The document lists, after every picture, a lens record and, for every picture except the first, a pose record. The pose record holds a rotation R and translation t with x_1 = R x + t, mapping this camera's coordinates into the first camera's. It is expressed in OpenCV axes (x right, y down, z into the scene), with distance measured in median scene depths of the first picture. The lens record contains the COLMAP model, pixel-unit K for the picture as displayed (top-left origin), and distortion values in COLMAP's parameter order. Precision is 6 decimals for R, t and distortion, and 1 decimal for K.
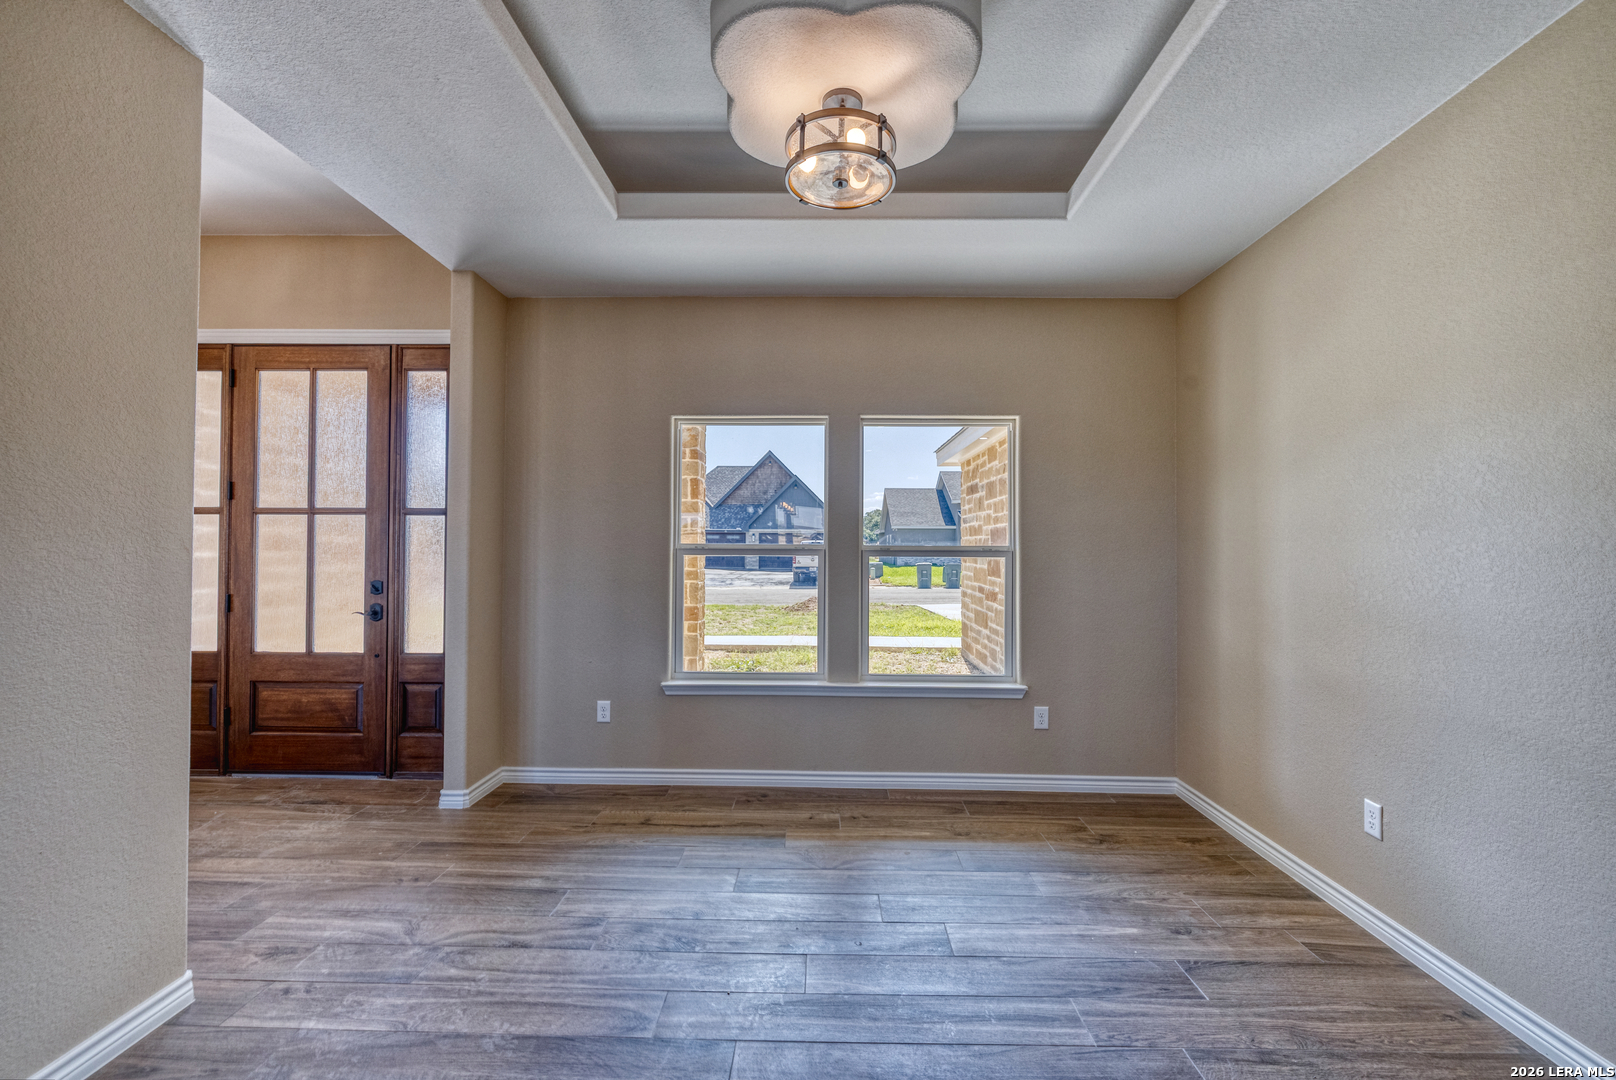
lens RADIAL K [[679.8, 0, 816.2], [0, 679.8, 536.2], [0, 0, 1]] dist [-0.000762, -0.000547]
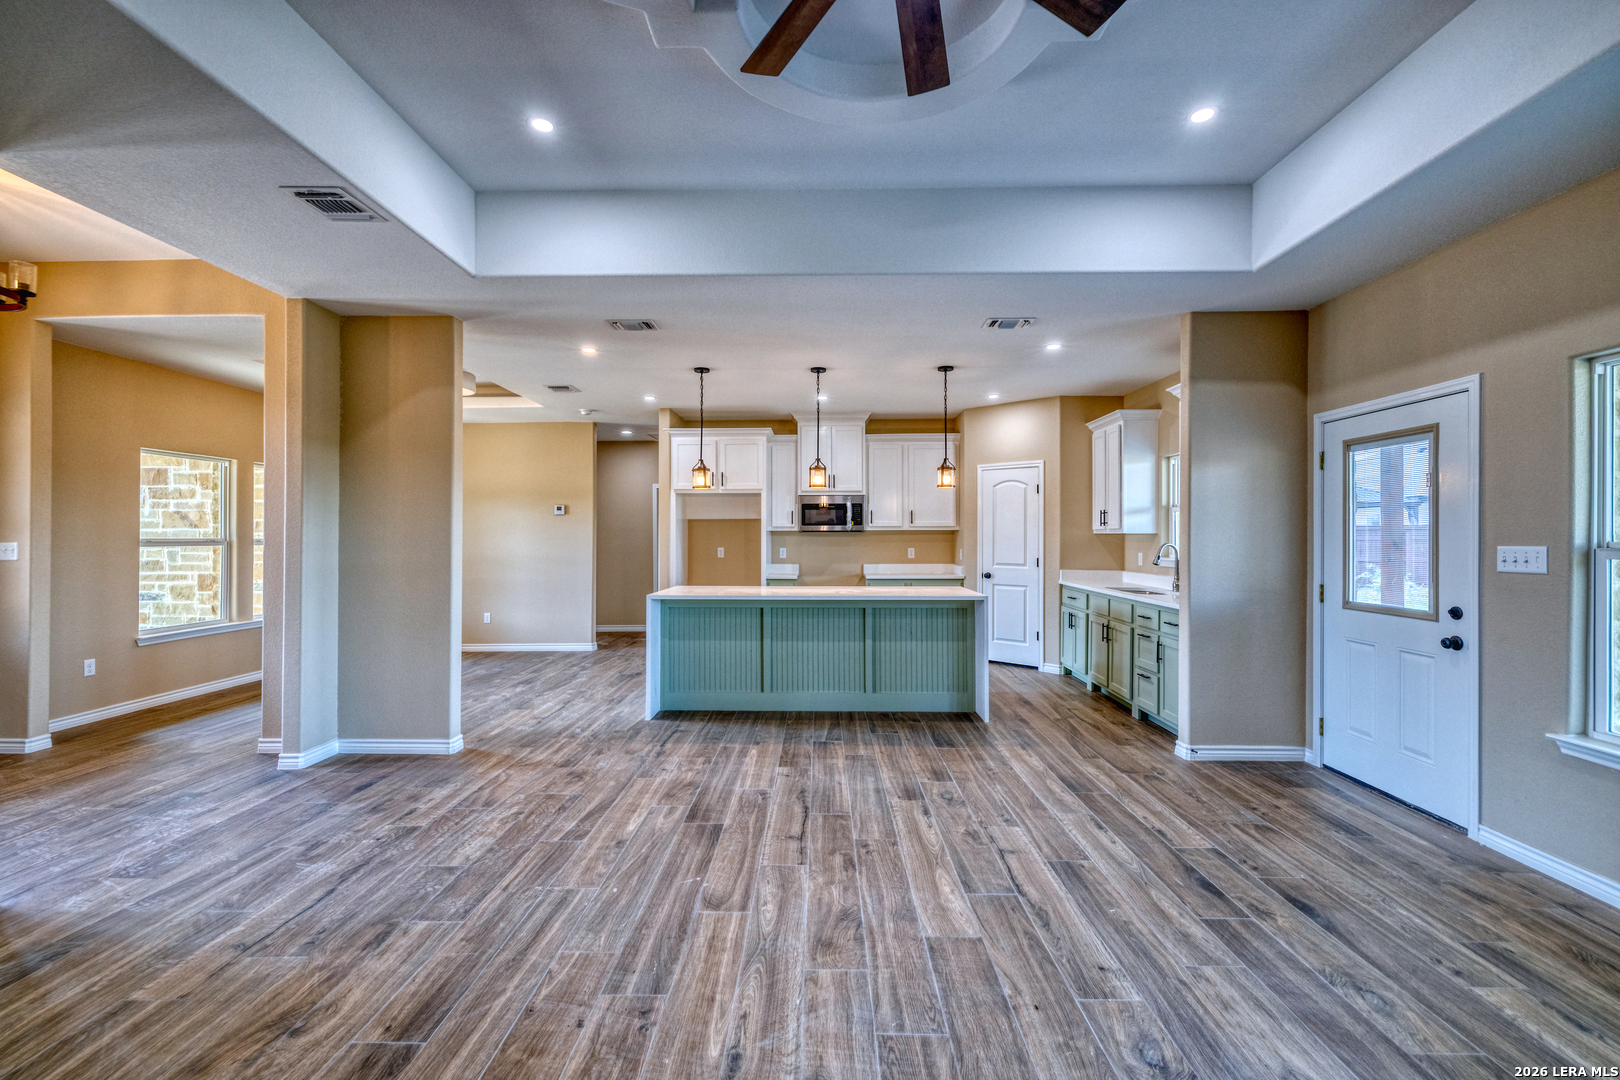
lens RADIAL K [[679.1, 0, 812.3], [0, 679.1, 534.8], [0, 0, 1]] dist [-0.001756, -0.000036]
pose [[-0.003505, -0.002570, 0.999991, -1.615915], [-0.016694, 0.999857, 0.002511, -0.023716], [-0.999855, -0.016685, -0.003547, -0.380861]]
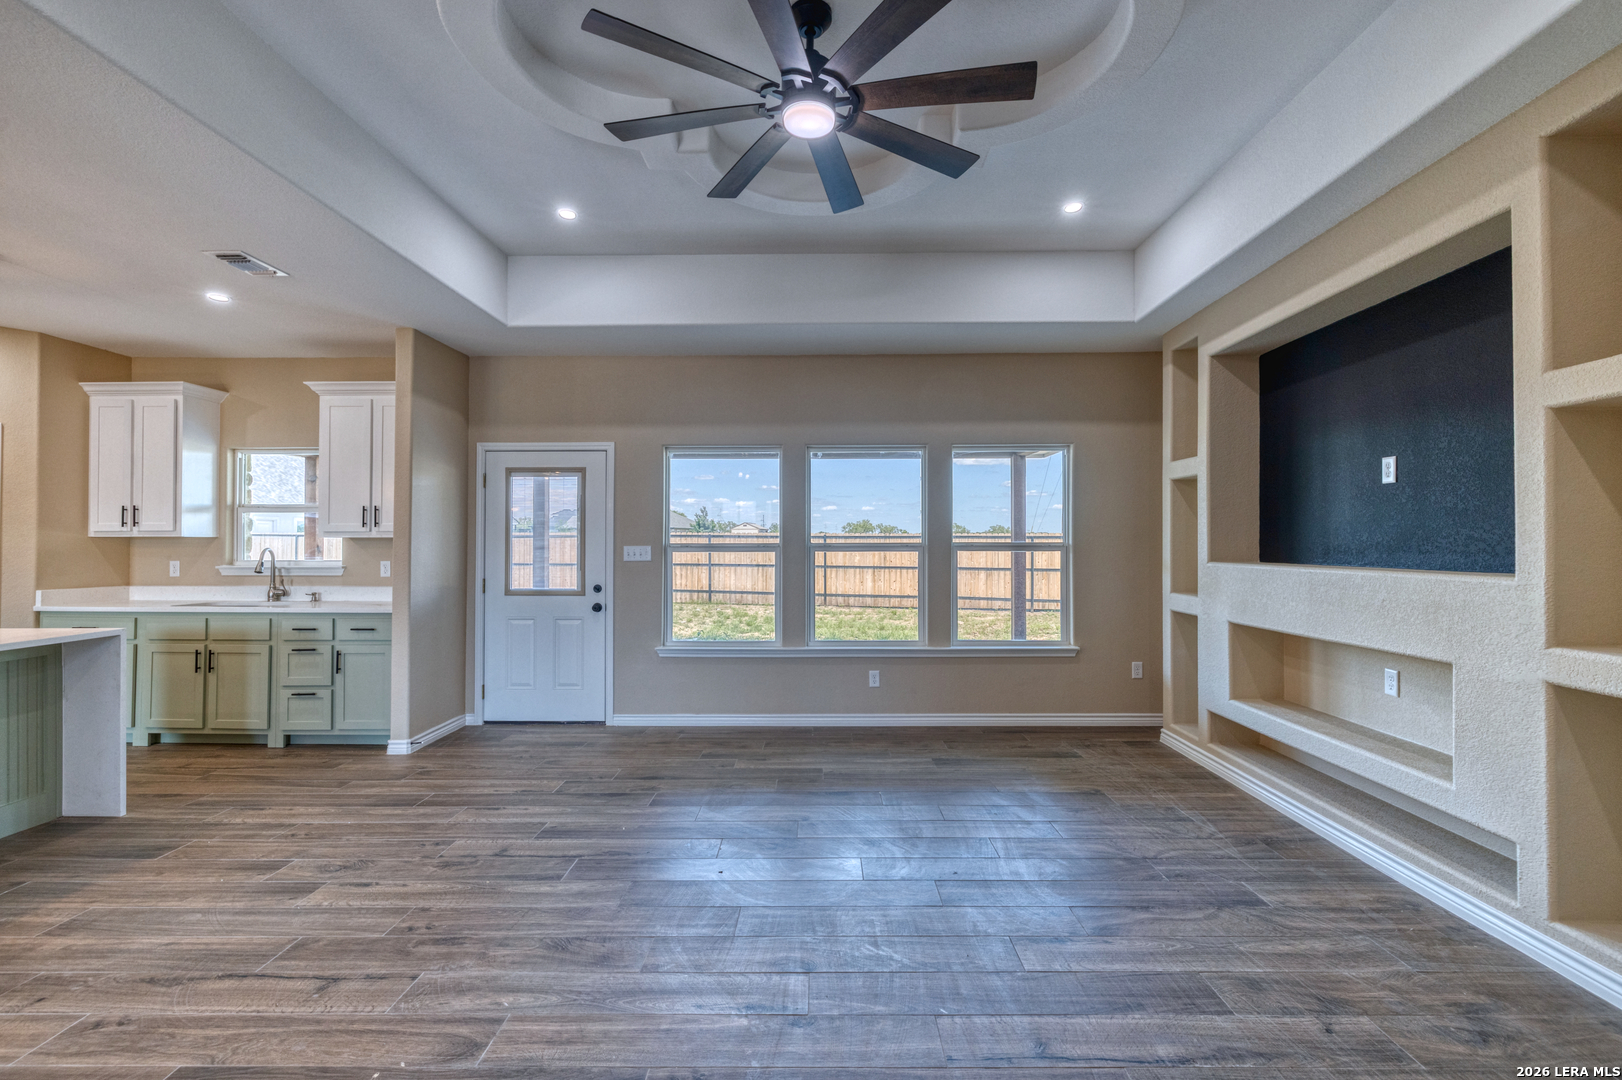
lens RADIAL K [[700.1, 0, 813.4], [0, 700.1, 535.4], [0, 0, 1]] dist [0.000171, -0.000263]
pose [[-0.999974, -0.004531, -0.005527, -1.207240], [-0.004392, 0.999681, -0.024855, -0.010846], [0.005638, -0.024830, -0.999676, 0.190134]]
